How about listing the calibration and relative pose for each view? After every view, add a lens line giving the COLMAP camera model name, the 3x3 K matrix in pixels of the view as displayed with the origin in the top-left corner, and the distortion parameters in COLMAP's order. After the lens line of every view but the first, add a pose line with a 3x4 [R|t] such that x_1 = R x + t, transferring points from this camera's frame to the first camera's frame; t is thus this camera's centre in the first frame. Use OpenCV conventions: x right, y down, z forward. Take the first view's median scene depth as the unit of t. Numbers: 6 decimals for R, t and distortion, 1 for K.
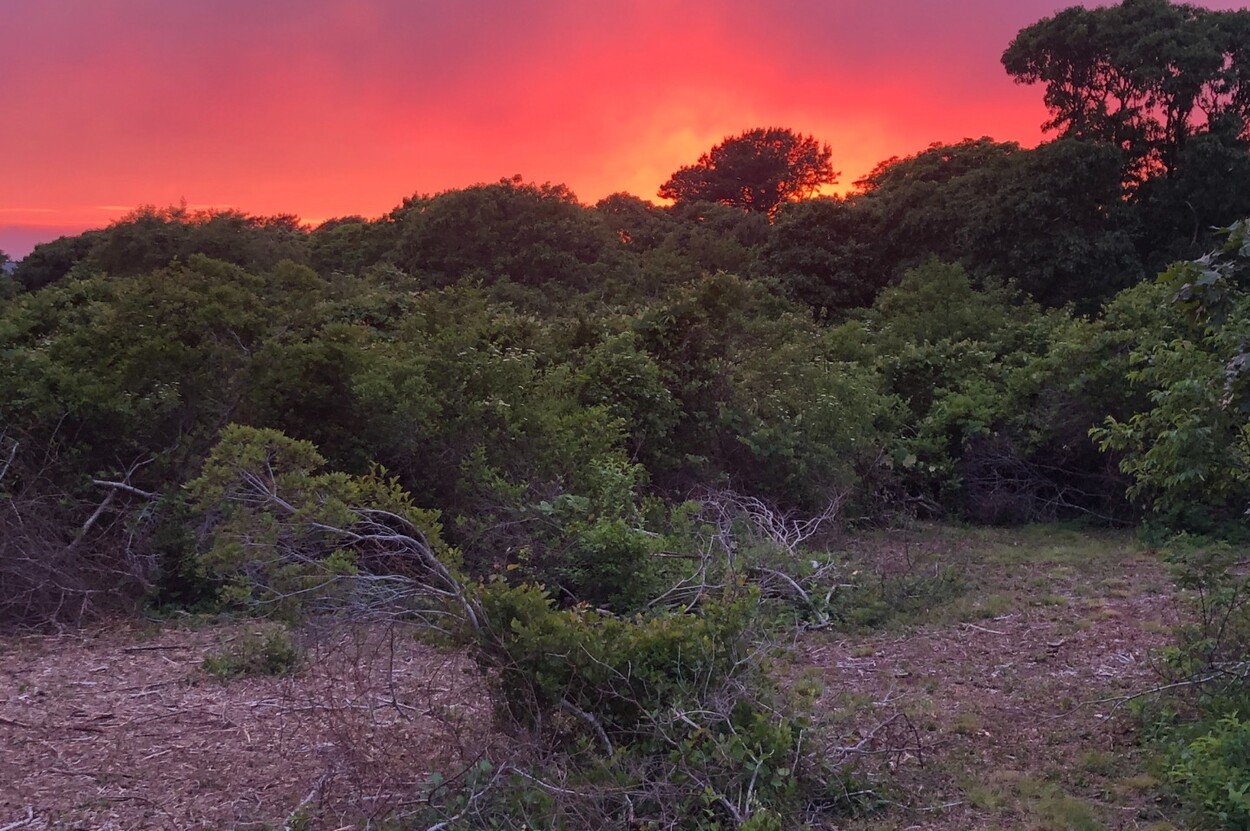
lens RADIAL K [[1726.6, 0, 625.2], [0, 1726.6, 416.7], [0, 0, 1]] dist [-0.004615, 0.000000]
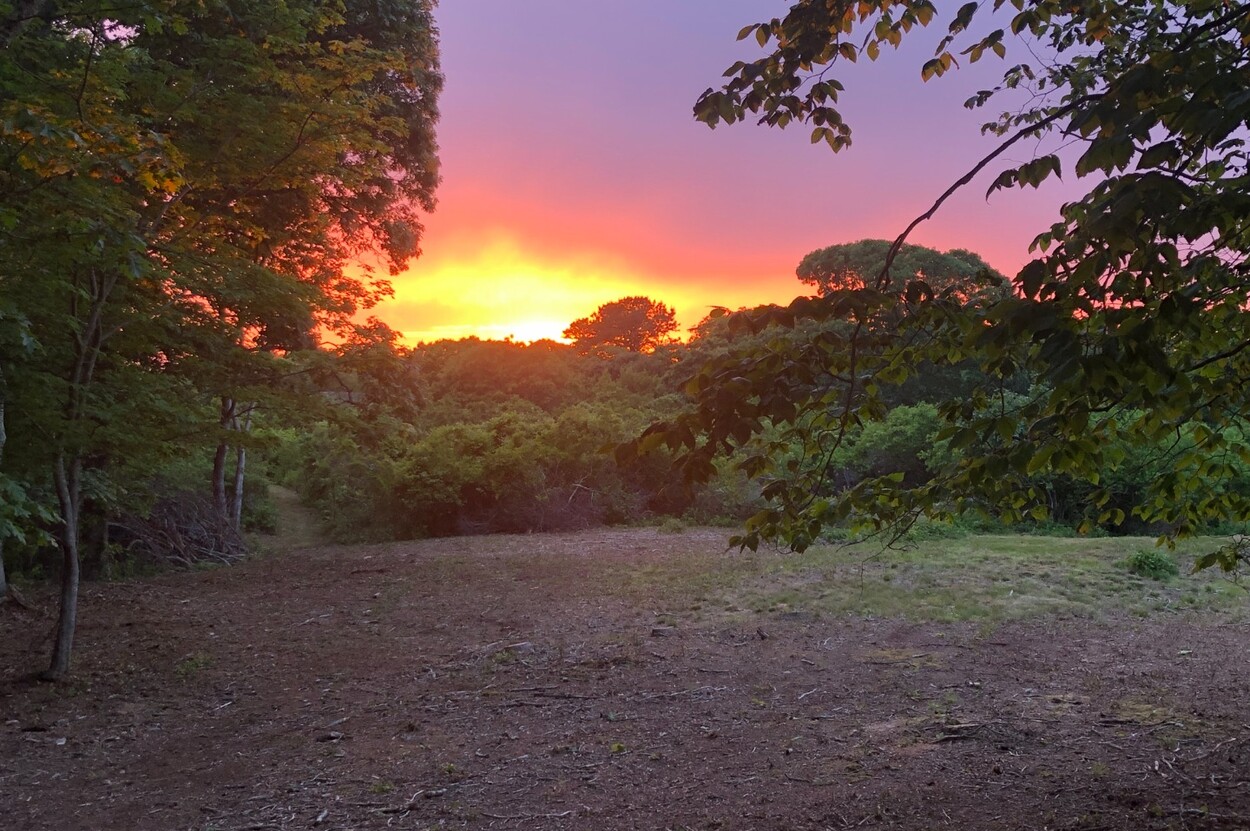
lens RADIAL K [[1361.7, 0, 624.4], [0, 1361.7, 413.6], [0, 0, 1]] dist [0.018723, 0.000000]
pose [[0.991277, -0.013632, 0.131090, -0.095811], [0.020864, 0.998326, -0.053952, 0.008118], [-0.130135, 0.056217, 0.989901, -0.240940]]
